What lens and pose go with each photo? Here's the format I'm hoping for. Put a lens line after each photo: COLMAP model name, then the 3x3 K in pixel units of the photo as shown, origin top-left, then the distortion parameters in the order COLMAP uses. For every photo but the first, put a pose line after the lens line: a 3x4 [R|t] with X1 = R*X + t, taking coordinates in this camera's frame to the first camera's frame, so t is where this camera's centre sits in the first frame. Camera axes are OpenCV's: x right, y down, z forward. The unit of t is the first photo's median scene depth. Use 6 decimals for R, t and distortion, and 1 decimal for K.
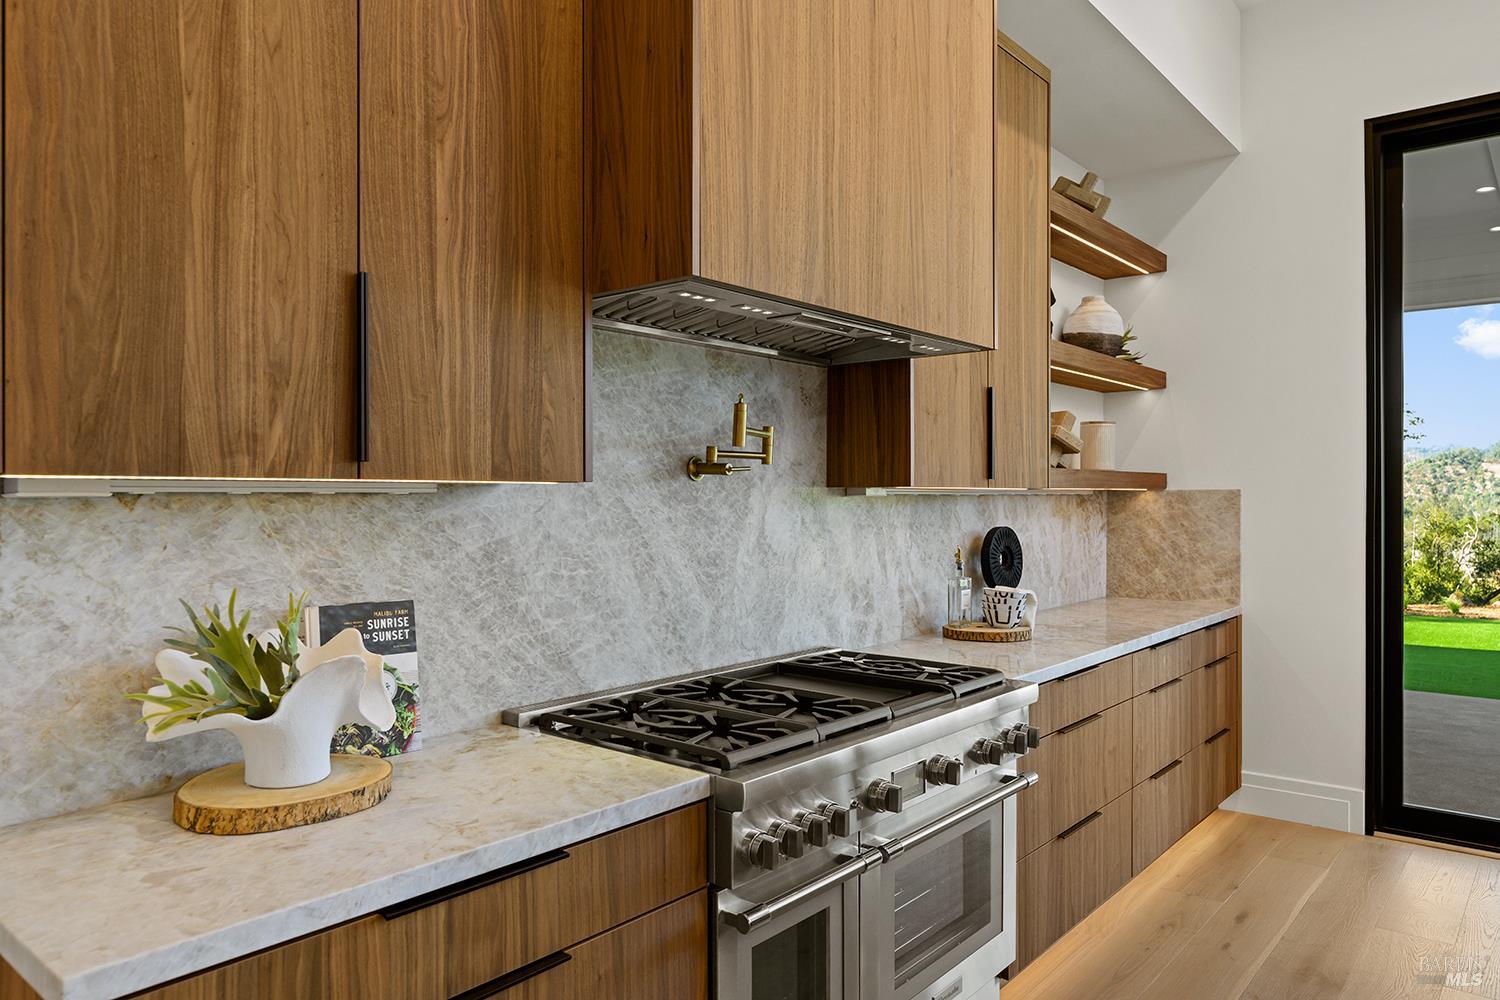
lens RADIAL K [[1008.9, 0, 750.0], [0, 1008.9, 500.0], [0, 0, 1]] dist [-0.003066, -0.001107]
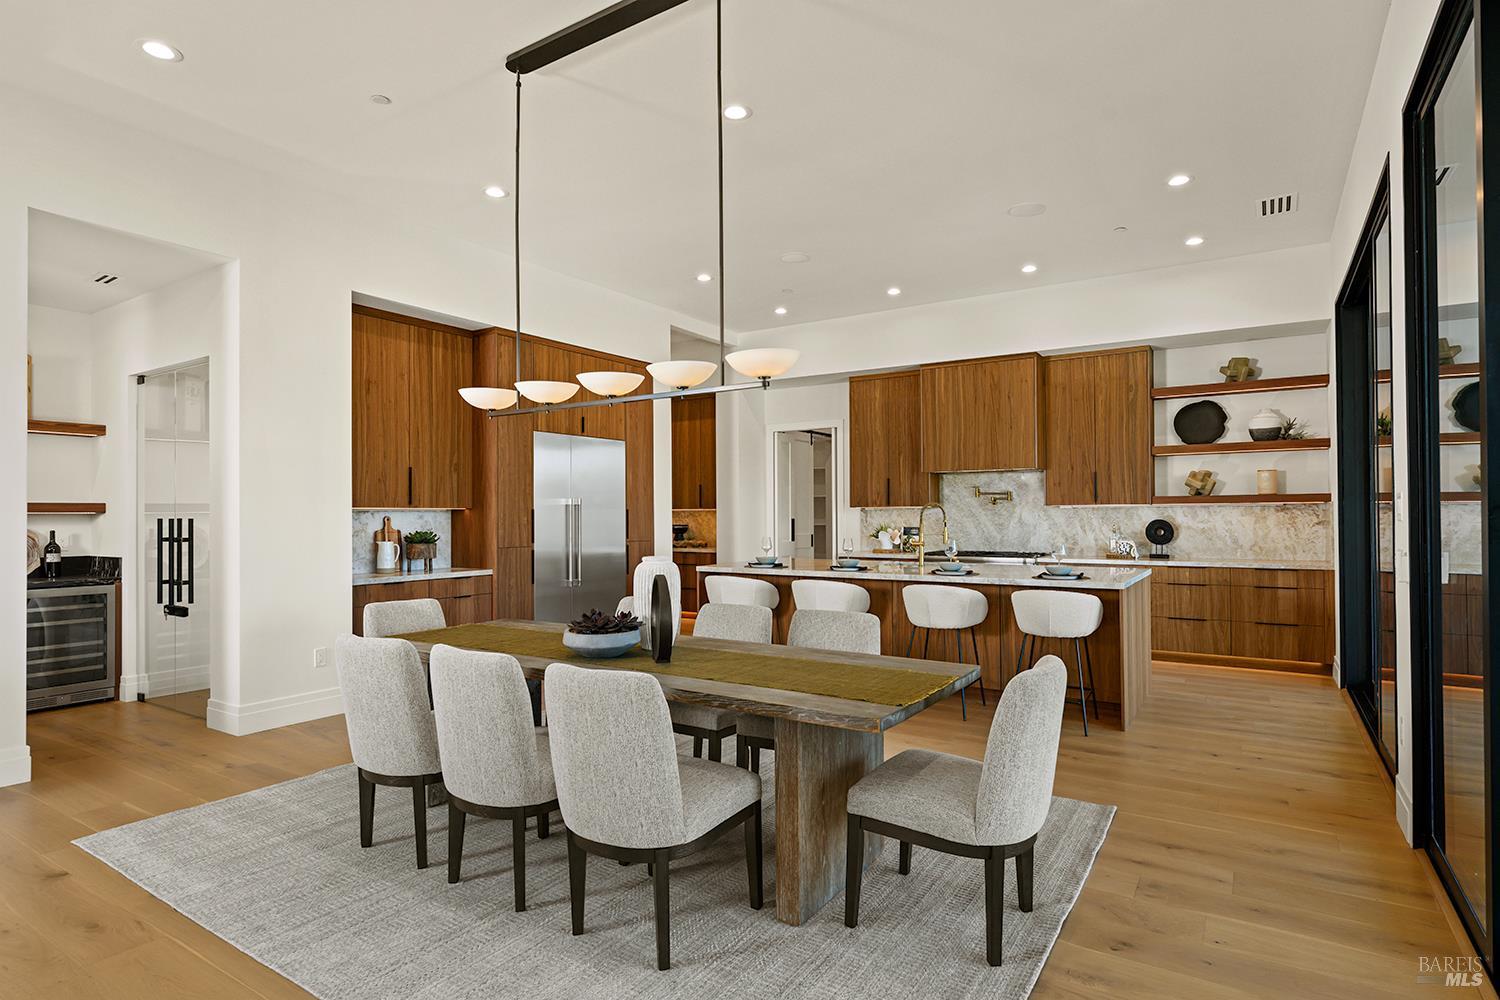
lens RADIAL K [[794.6, 0, 745.5], [0, 794.6, 508.2], [0, 0, 1]] dist [-0.000284, -0.000016]
pose [[0.109305, -0.007515, -0.993980, 3.998604], [0.001587, 0.999971, -0.007386, 0.020651], [0.994007, -0.000770, 0.109314, -0.487979]]
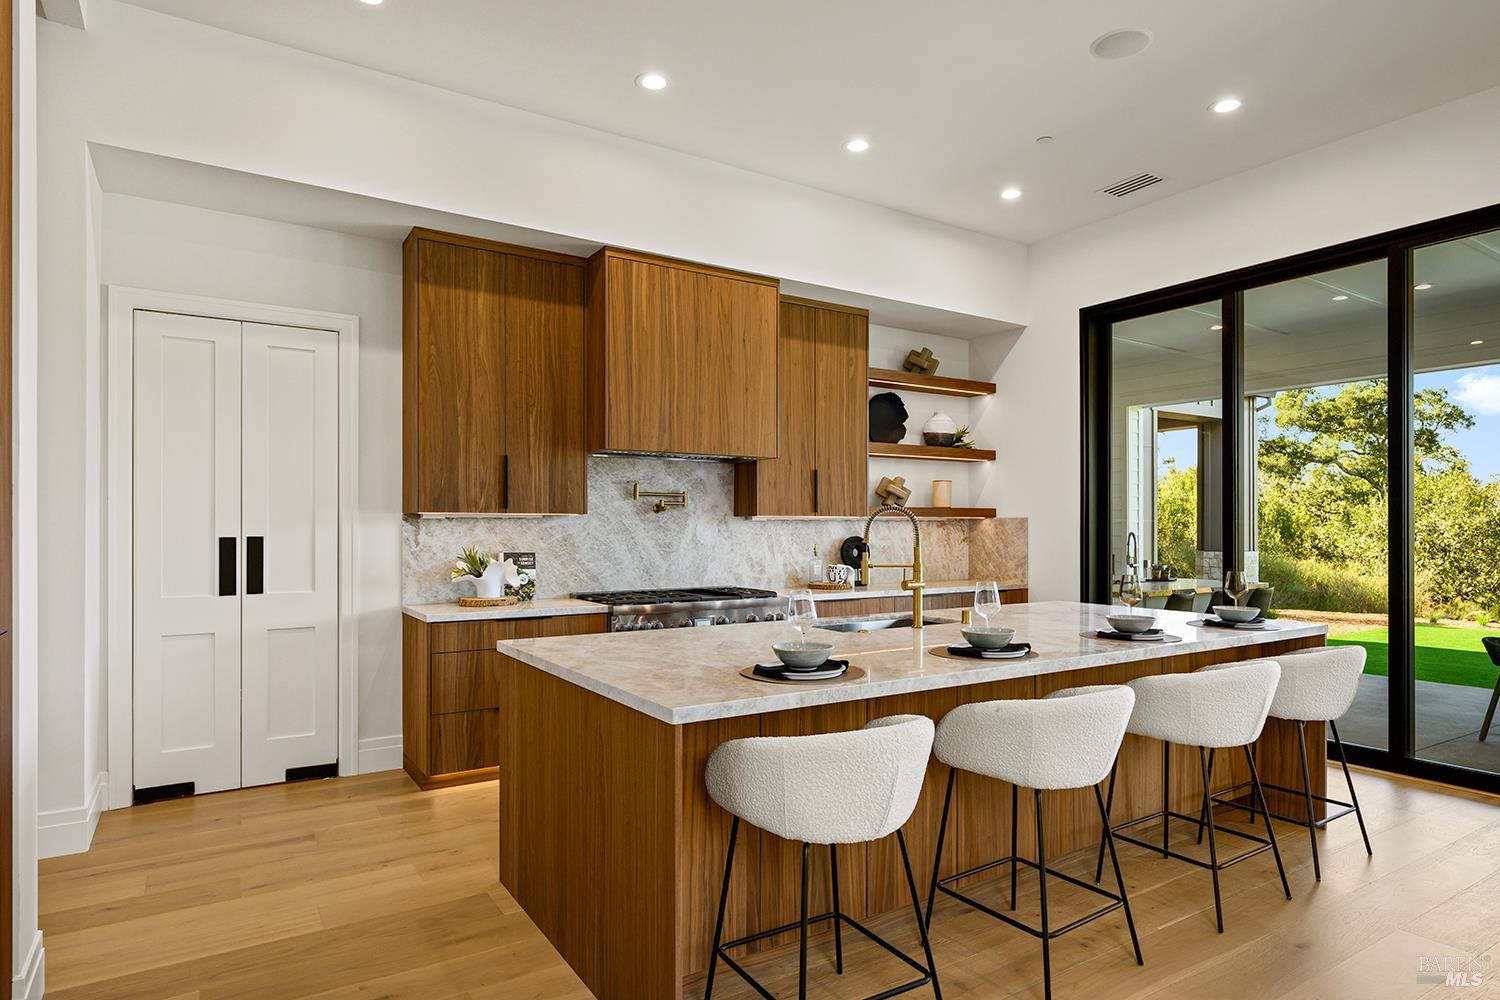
lens RADIAL K [[861.9, 0, 749.9], [0, 861.9, 531.1], [0, 0, 1]] dist [-0.001866, -0.000421]
pose [[0.953576, 0.001808, -0.301146, 1.057209], [-0.001780, 0.999998, 0.000370, 0.030198], [0.301146, 0.000183, 0.953578, -1.282897]]
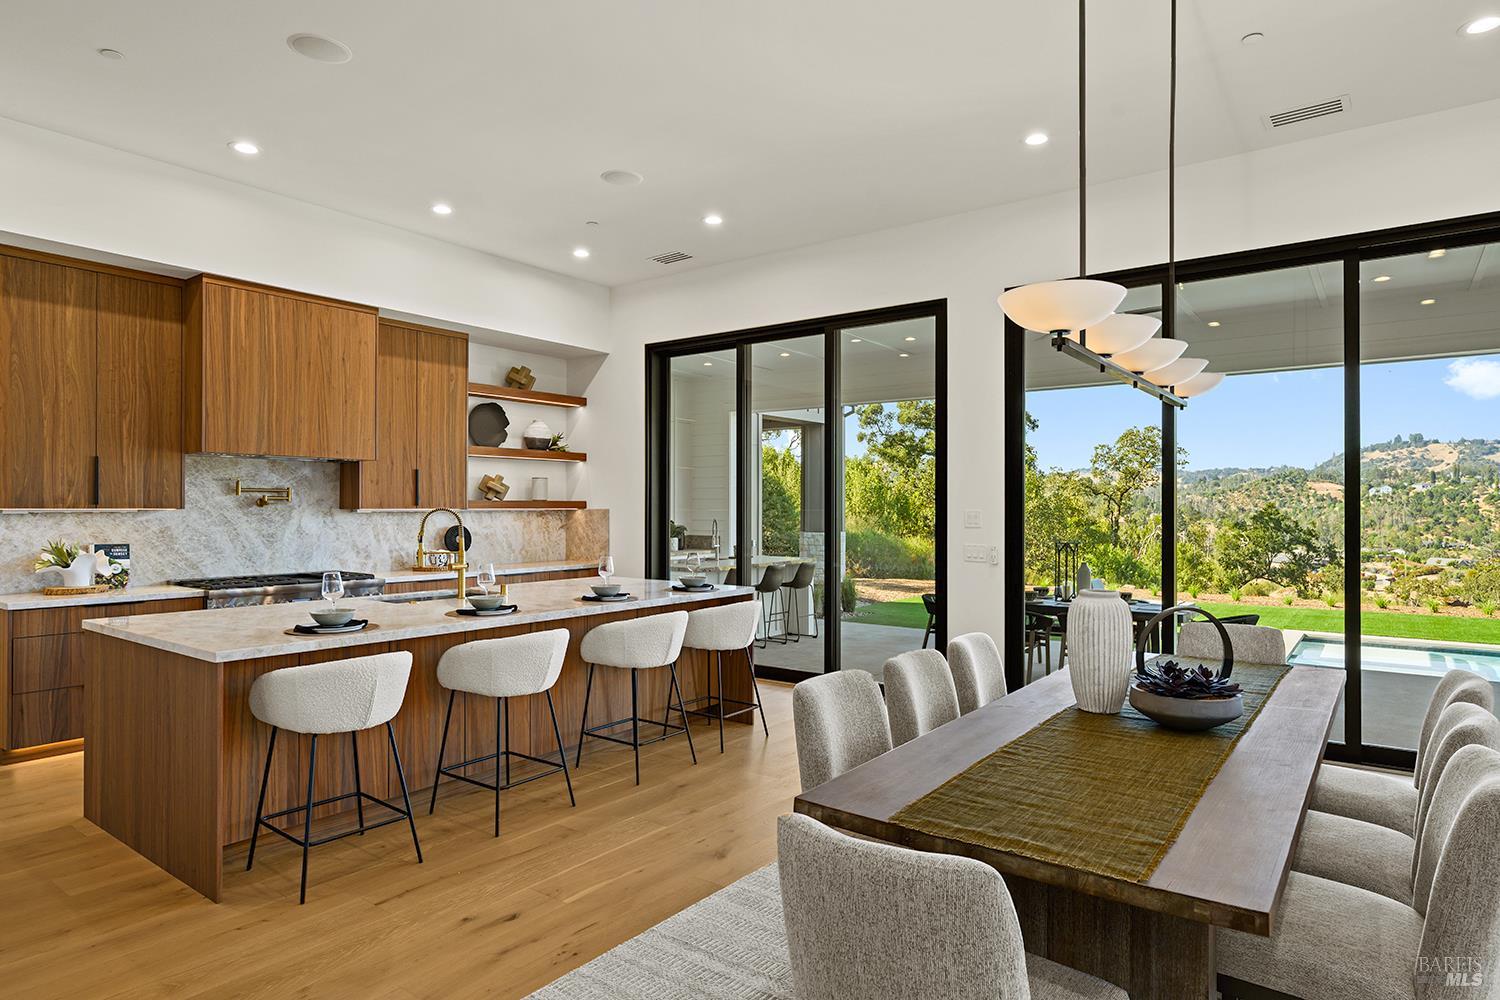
lens RADIAL K [[873.9, 0, 753.8], [0, 873.9, 506.9], [0, 0, 1]] dist [0.001028, -0.000870]
pose [[0.998659, 0.003189, 0.051672, 1.548832], [-0.002960, 0.999985, -0.004508, -0.016929], [-0.051686, 0.004349, 0.998654, -1.962404]]
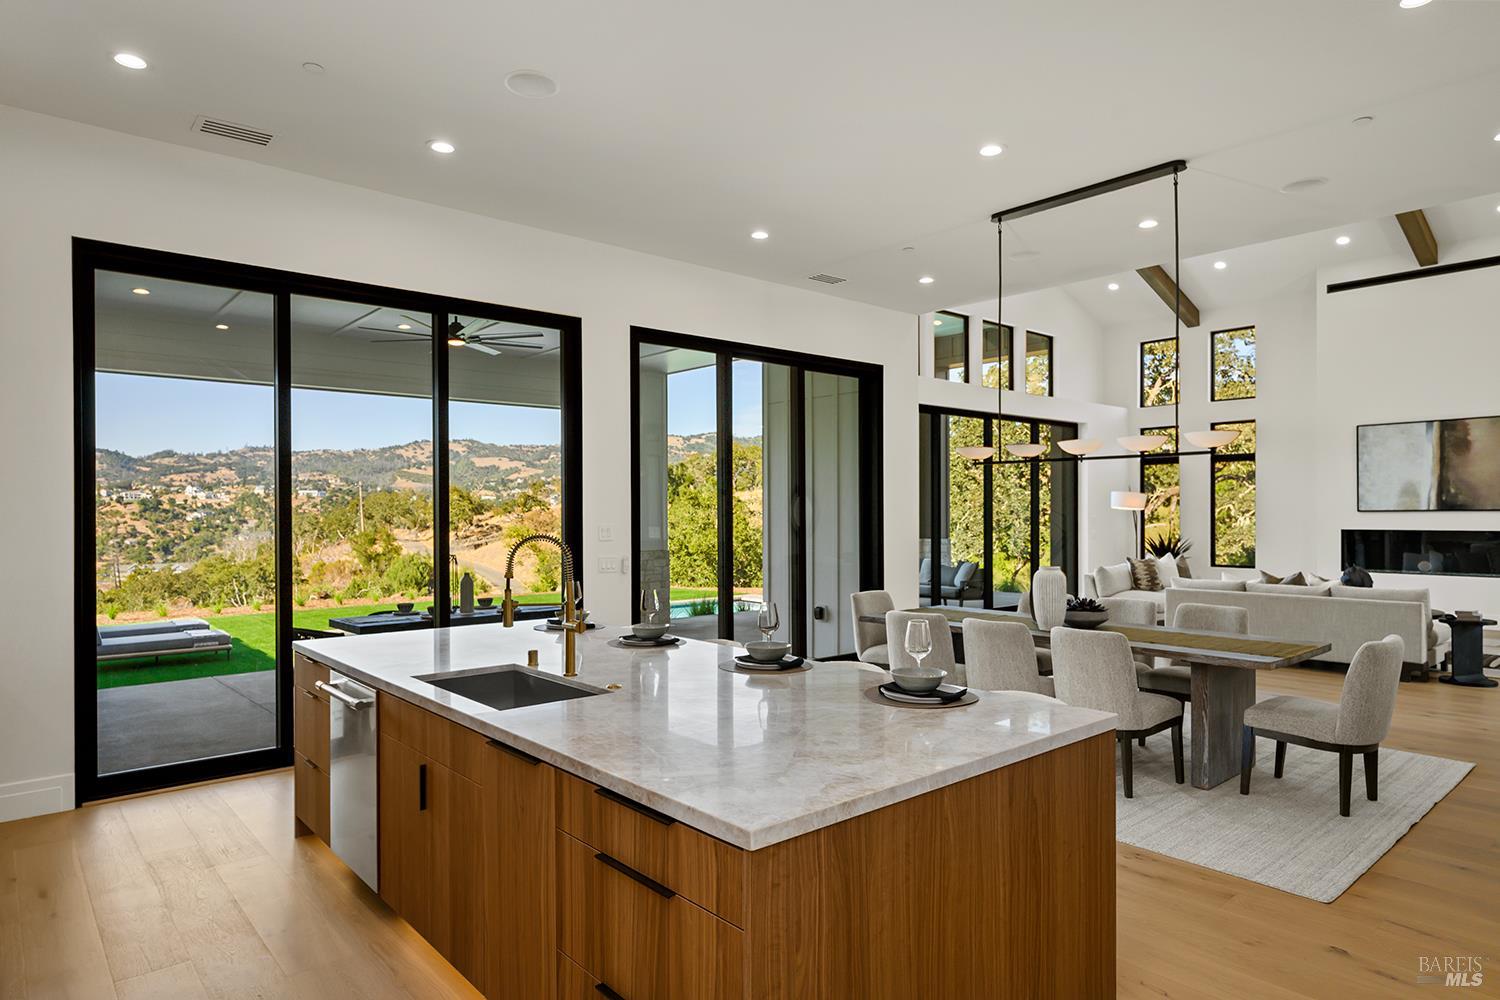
lens RADIAL K [[878.0, 0, 750.0], [0, 878.0, 500.0], [0, 0, 1]] dist [-0.000365, -0.000034]
pose [[0.158623, 0.014033, 0.987240, -0.677832], [0.006751, 0.999860, -0.015297, -0.056308], [-0.987316, 0.009091, 0.158506, -0.003163]]
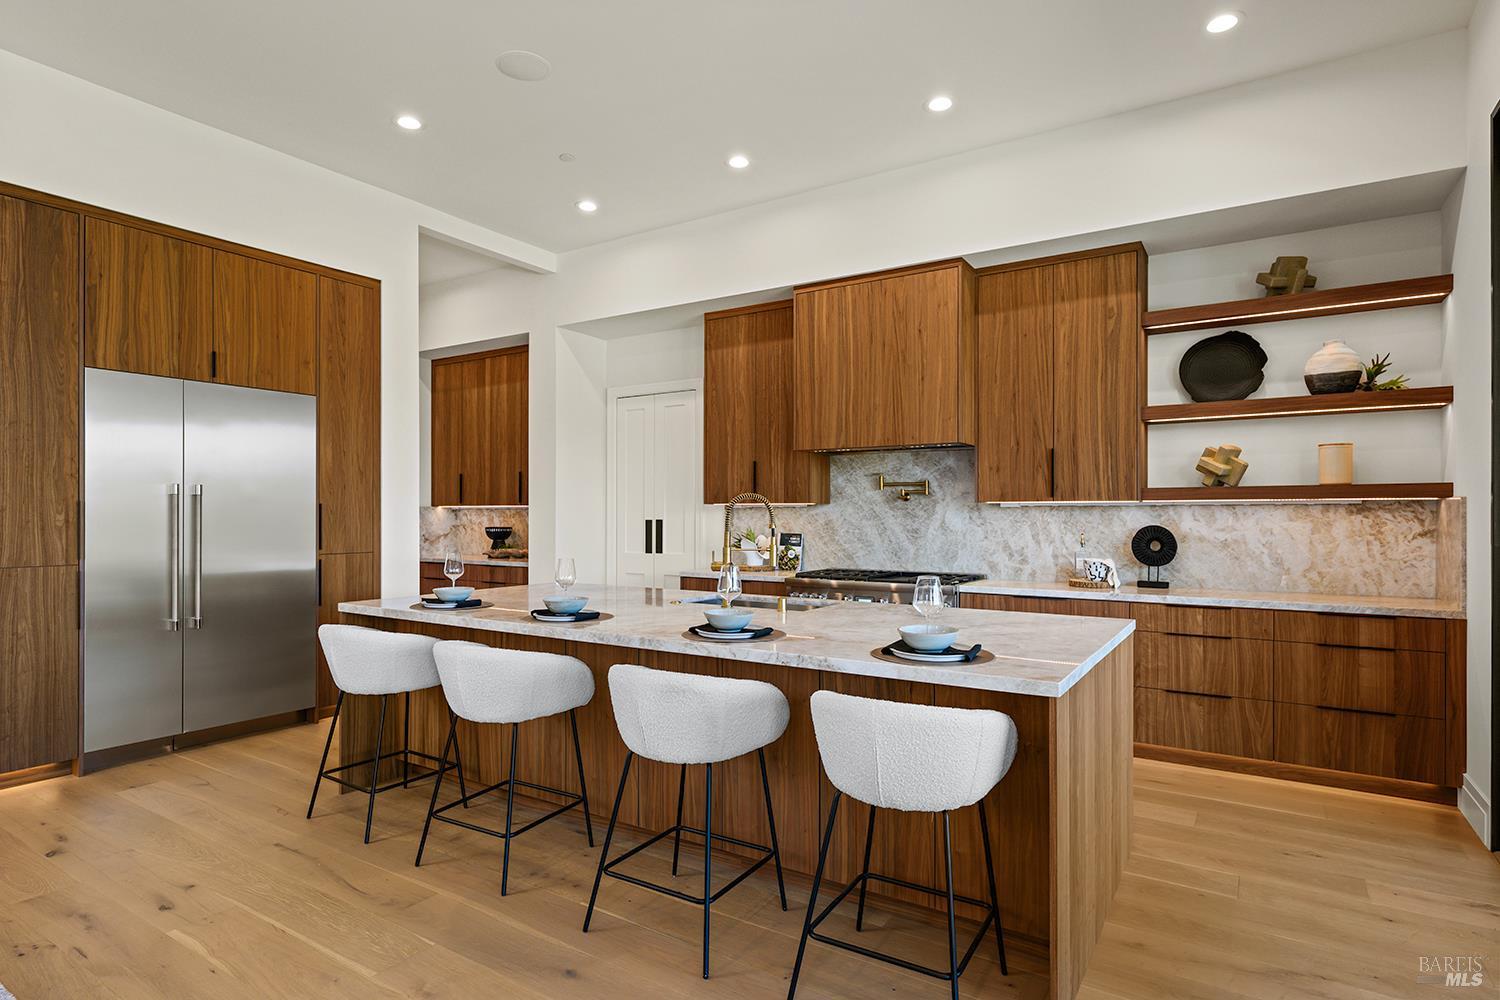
lens RADIAL K [[794.4, 0, 747.2], [0, 794.4, 516.7], [0, 0, 1]] dist [0.000025, 0.000165]
pose [[0.113224, 0.003275, -0.993564, 2.657093], [-0.005432, 0.999982, 0.002678, 0.024347], [0.993555, 0.005094, 0.113240, 0.419078]]
